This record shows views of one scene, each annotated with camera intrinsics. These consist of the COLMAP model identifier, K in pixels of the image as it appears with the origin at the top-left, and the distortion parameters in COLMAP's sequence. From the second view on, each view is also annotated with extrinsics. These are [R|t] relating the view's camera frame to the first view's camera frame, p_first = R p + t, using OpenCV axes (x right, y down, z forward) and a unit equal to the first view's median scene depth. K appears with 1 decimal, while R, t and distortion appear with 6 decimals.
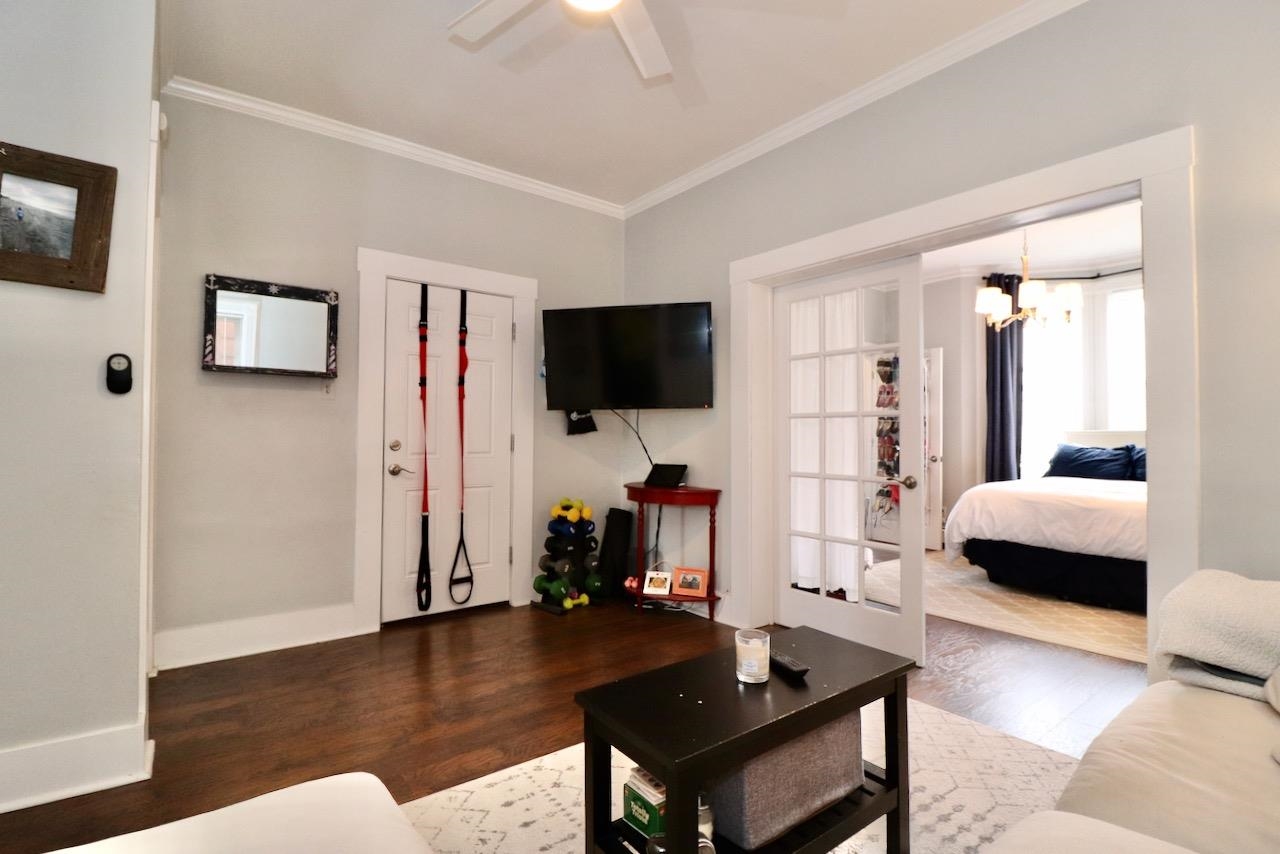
lens RADIAL K [[604.3, 0, 644.1], [0, 604.3, 422.5], [0, 0, 1]] dist [-0.001996, -0.010523]
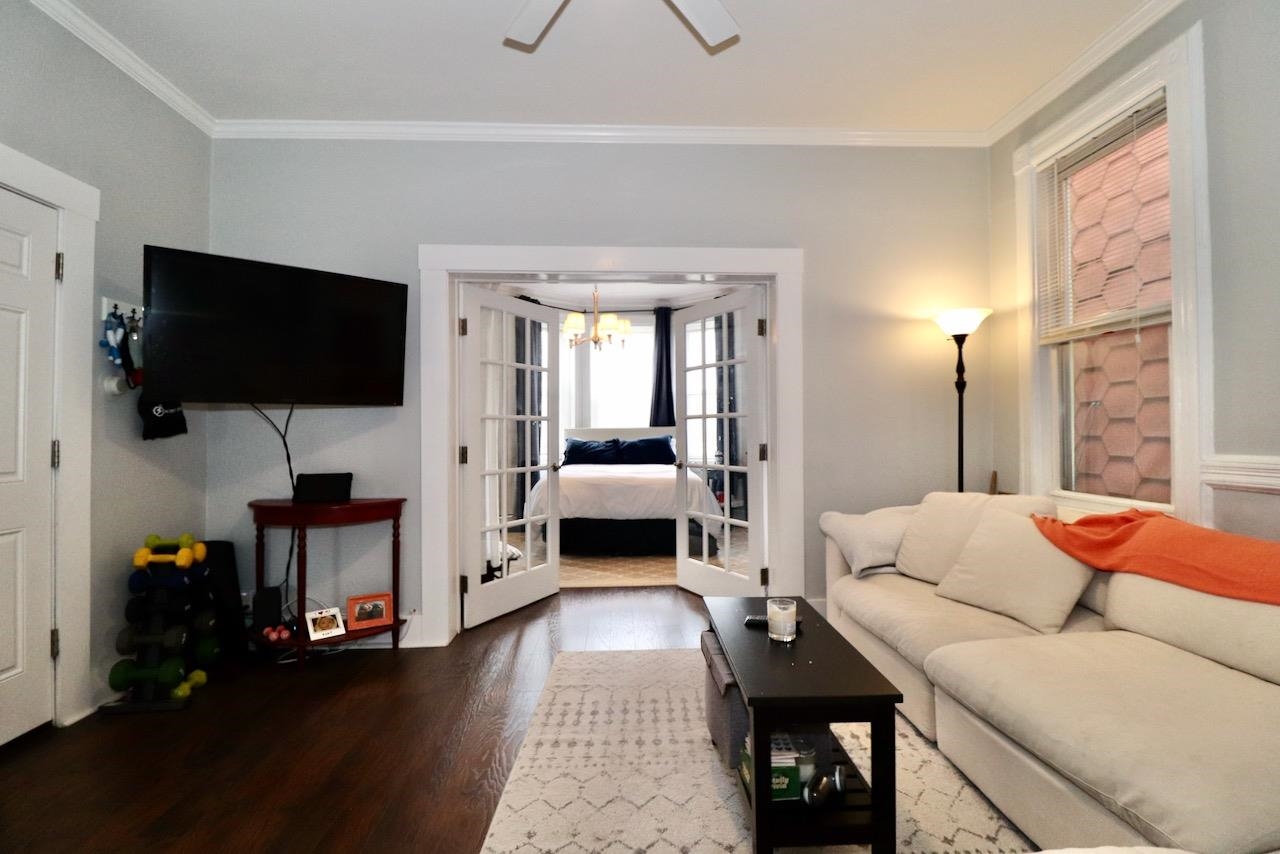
lens RADIAL K [[604.3, 0, 644.1], [0, 604.3, 422.5], [0, 0, 1]] dist [-0.001996, -0.010523]
pose [[0.573177, 0.004715, 0.819418, -0.385318], [-0.012503, 0.999917, 0.002992, -0.006613], [-0.819336, -0.011961, 0.573188, 0.203271]]
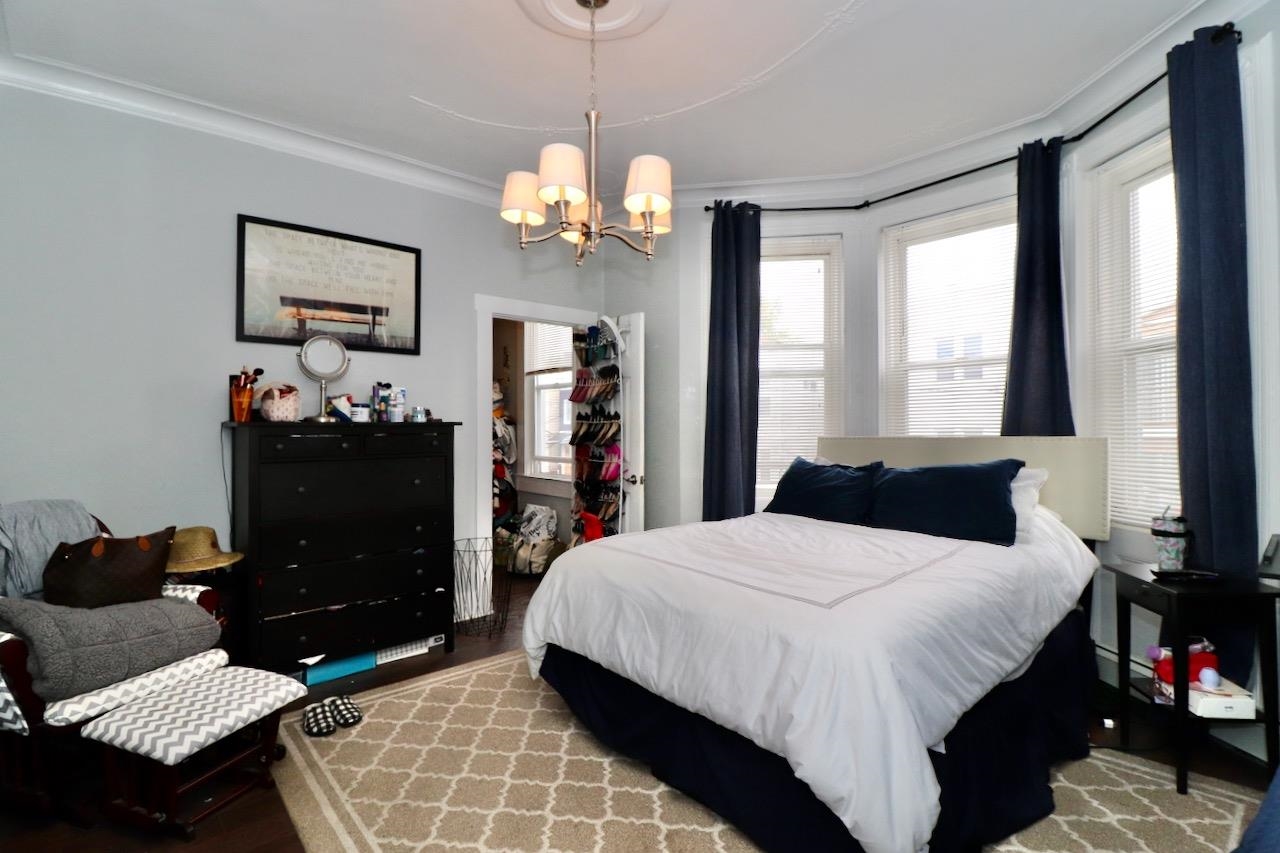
lens RADIAL K [[621.0, 0, 636.1], [0, 621.0, 409.7], [0, 0, 1]] dist [0.012444, -0.011992]
pose [[0.997924, -0.005894, 0.064139, 0.695943], [0.006015, 0.999980, -0.001688, -0.024406], [-0.064128, 0.002070, 0.997940, 0.499255]]
